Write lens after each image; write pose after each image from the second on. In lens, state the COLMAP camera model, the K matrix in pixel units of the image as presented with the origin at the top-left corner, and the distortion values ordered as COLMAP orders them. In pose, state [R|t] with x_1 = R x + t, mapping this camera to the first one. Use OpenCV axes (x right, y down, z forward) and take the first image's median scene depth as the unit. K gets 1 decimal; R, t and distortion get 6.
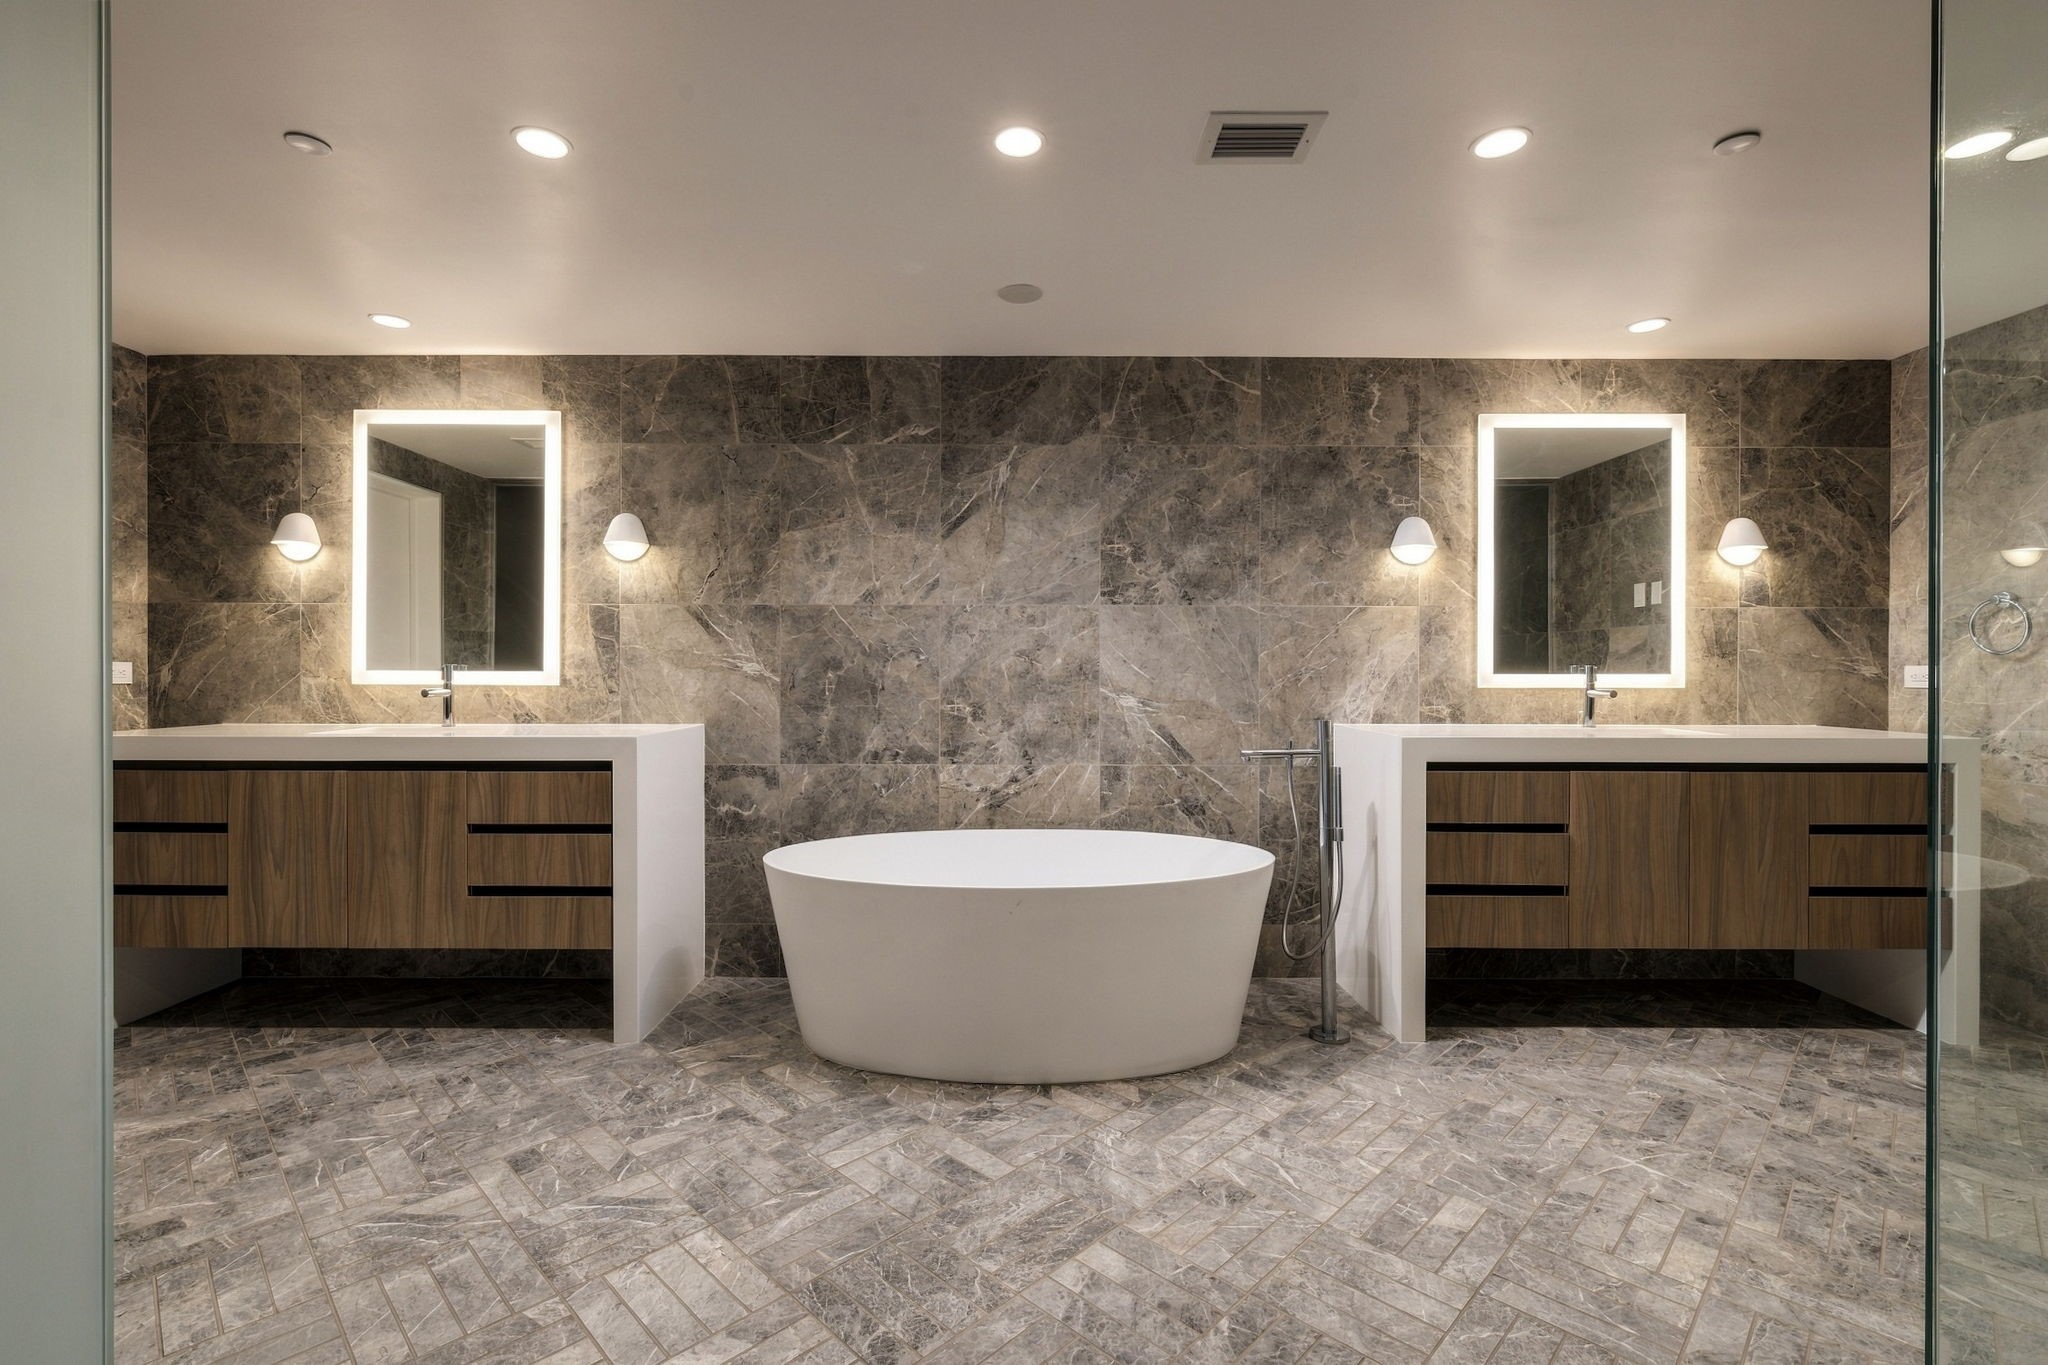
lens RADIAL K [[841.9, 0, 1024.0], [0, 841.9, 682.5], [0, 0, 1]] dist [-0.000002, 0.000048]
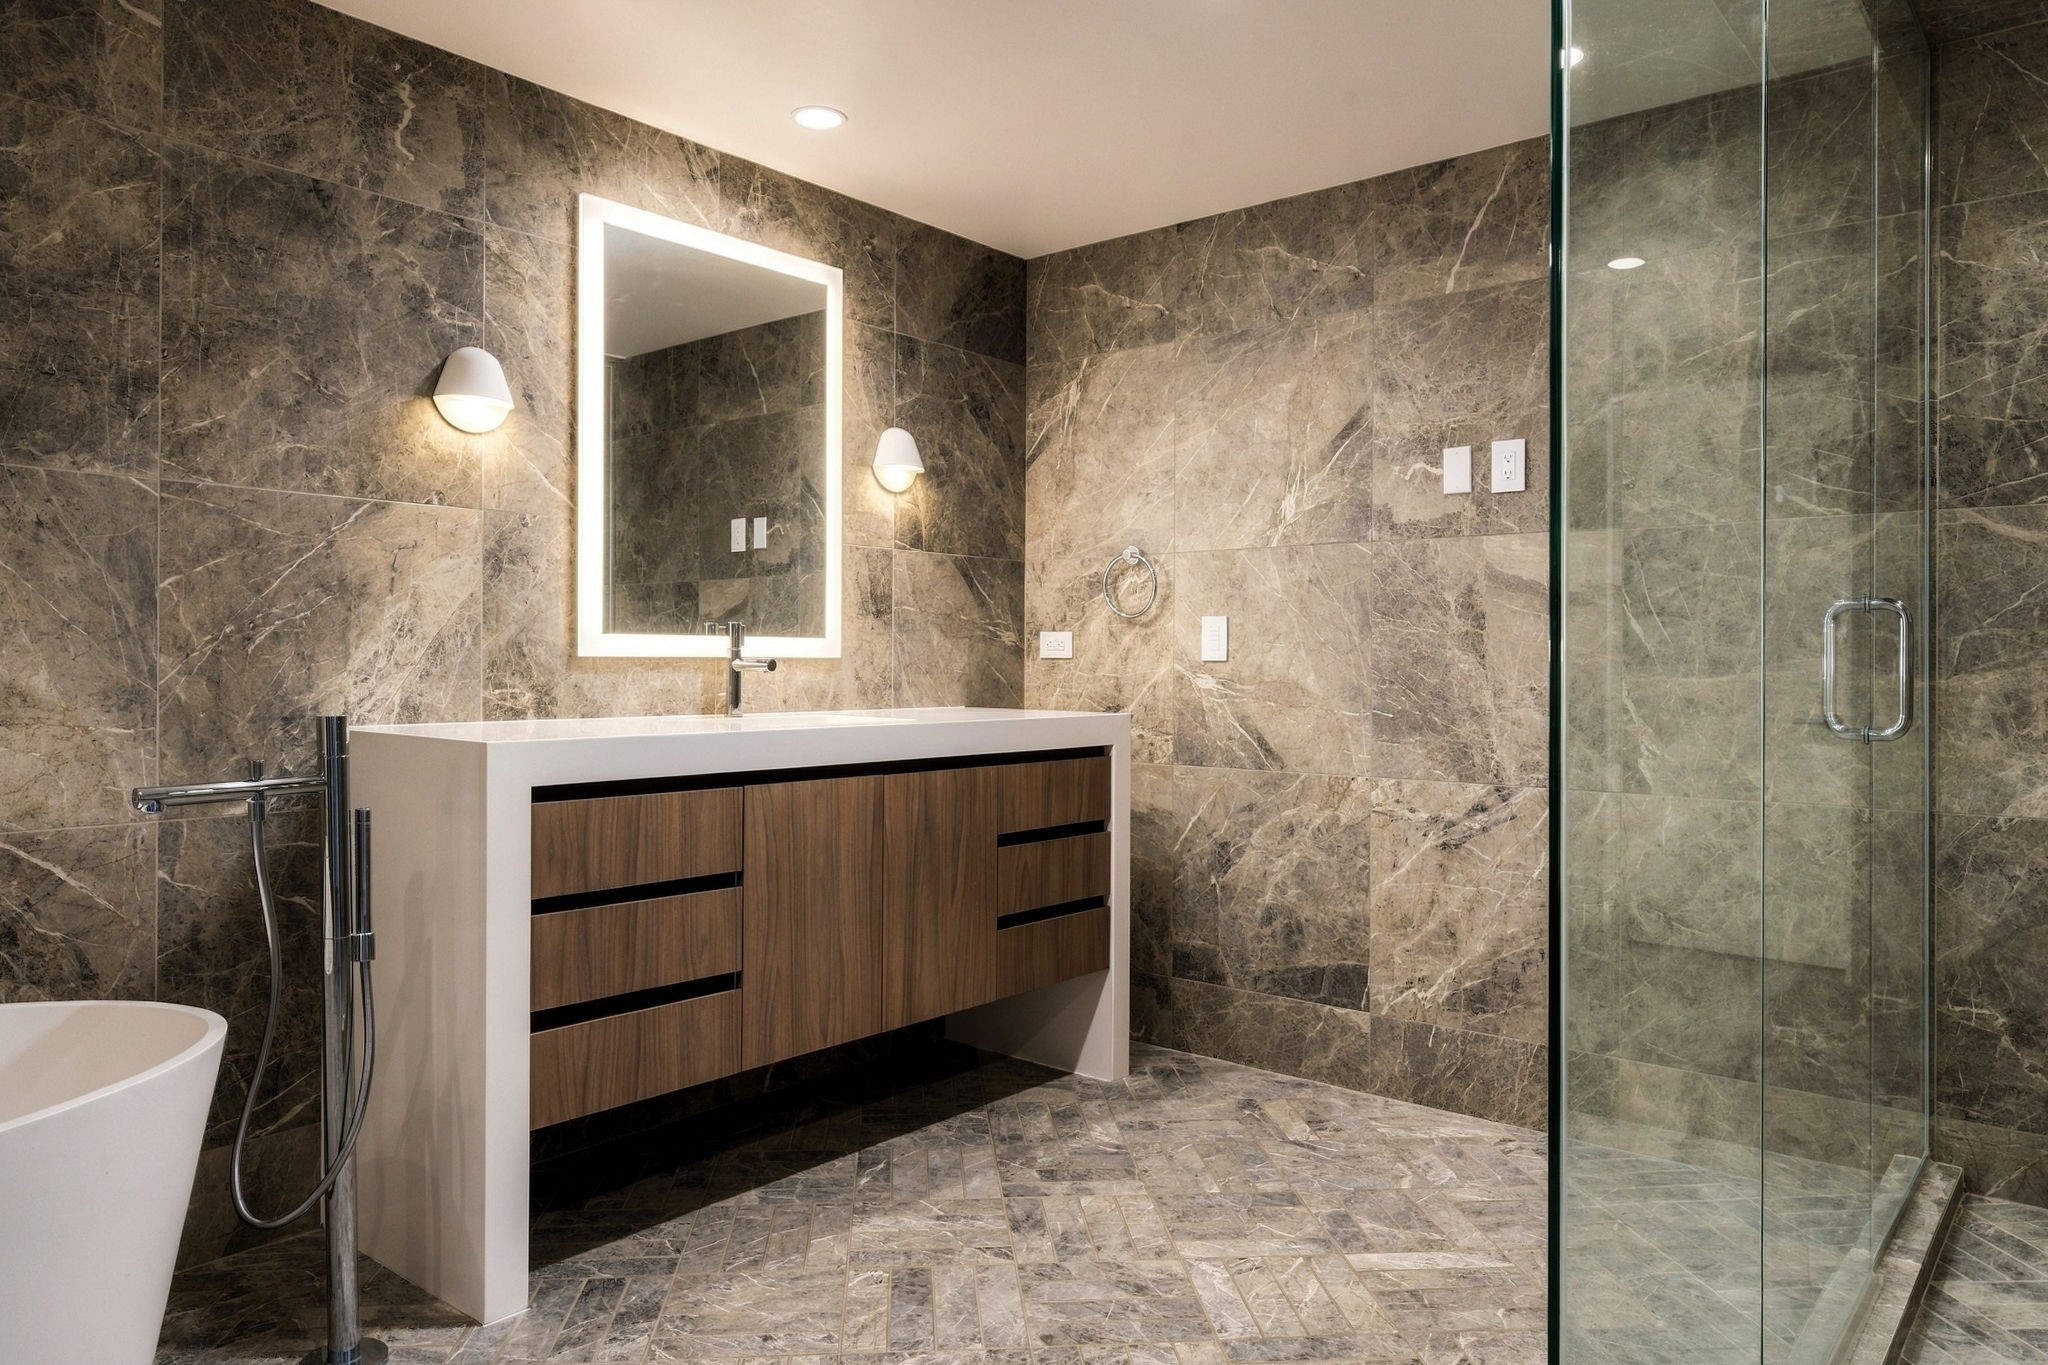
lens RADIAL K [[1361.6, 0, 1023.0], [0, 1361.6, 659.3], [0, 0, 1]] dist [0.000392, 0.002620]
pose [[0.641310, 0.003060, 0.767276, 0.007900], [0.001075, 0.999987, -0.004887, 0.013239], [-0.767281, 0.003959, 0.641299, 0.149942]]
